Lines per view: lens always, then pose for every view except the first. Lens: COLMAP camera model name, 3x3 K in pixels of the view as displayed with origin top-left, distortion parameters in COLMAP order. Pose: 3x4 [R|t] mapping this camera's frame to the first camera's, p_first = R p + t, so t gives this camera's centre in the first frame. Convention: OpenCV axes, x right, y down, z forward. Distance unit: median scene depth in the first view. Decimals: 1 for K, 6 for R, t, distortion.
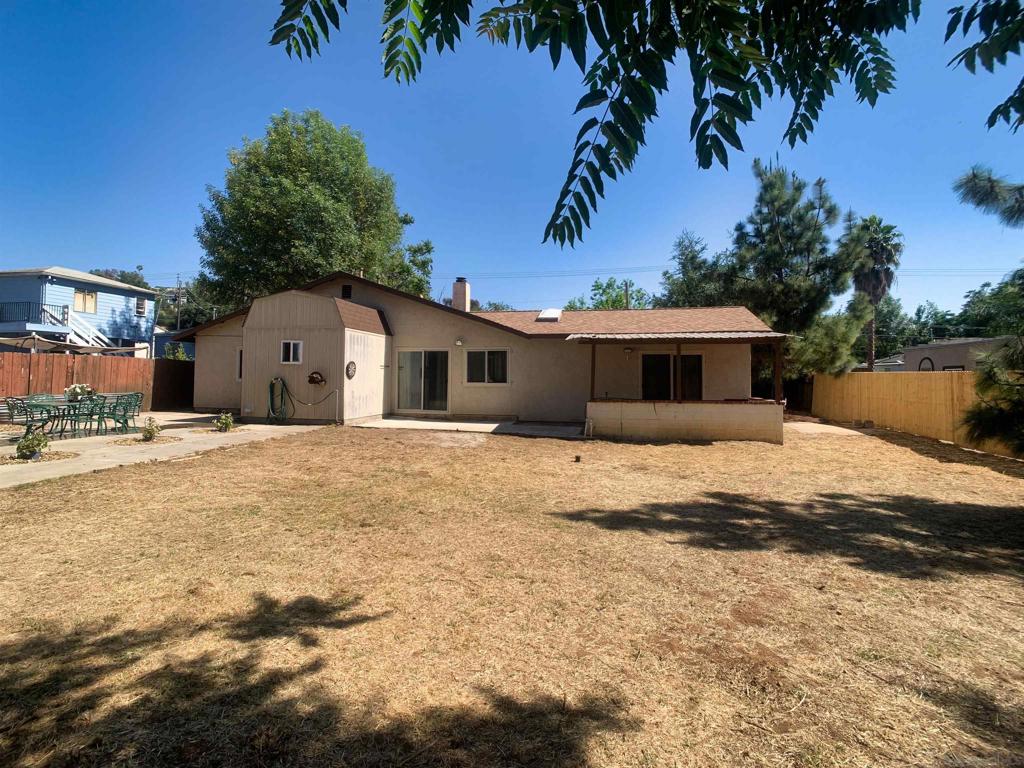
lens RADIAL K [[532.7, 0, 511.1], [0, 532.7, 362.2], [0, 0, 1]] dist [-0.047086, 0.001760]
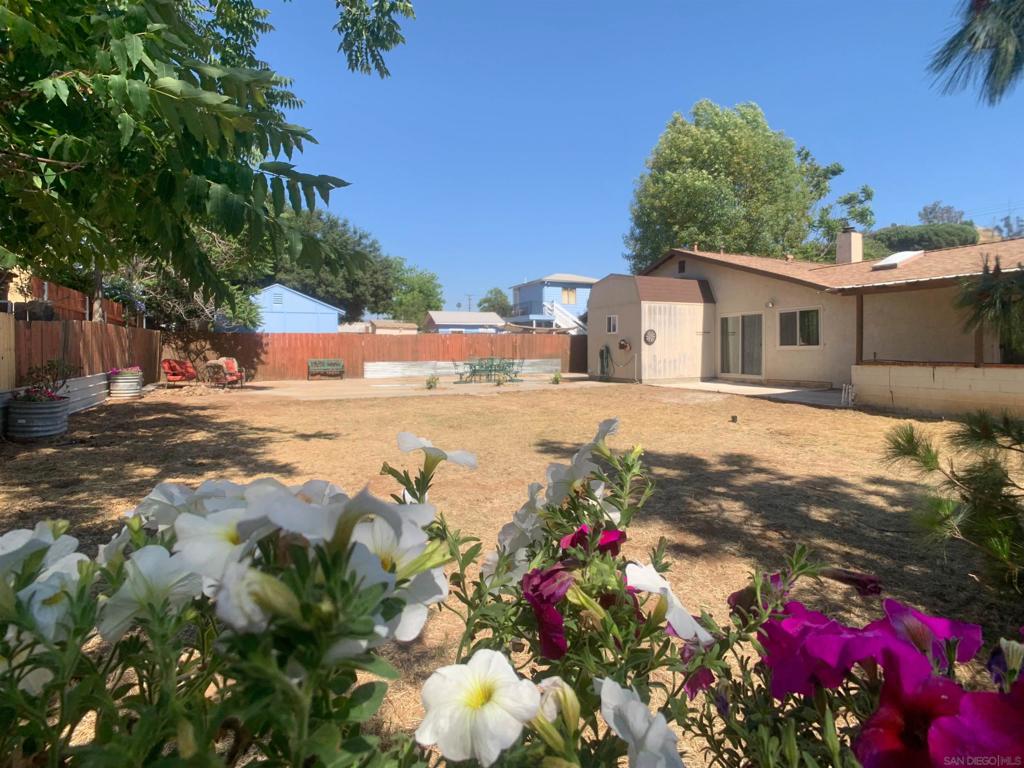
lens RADIAL K [[532.7, 0, 511.1], [0, 532.7, 362.2], [0, 0, 1]] dist [-0.047086, 0.001760]
pose [[0.555088, 0.001771, -0.831790, 0.430951], [0.037941, 0.998903, 0.027447, 0.023084], [0.830926, -0.046794, 0.554412, 0.085091]]
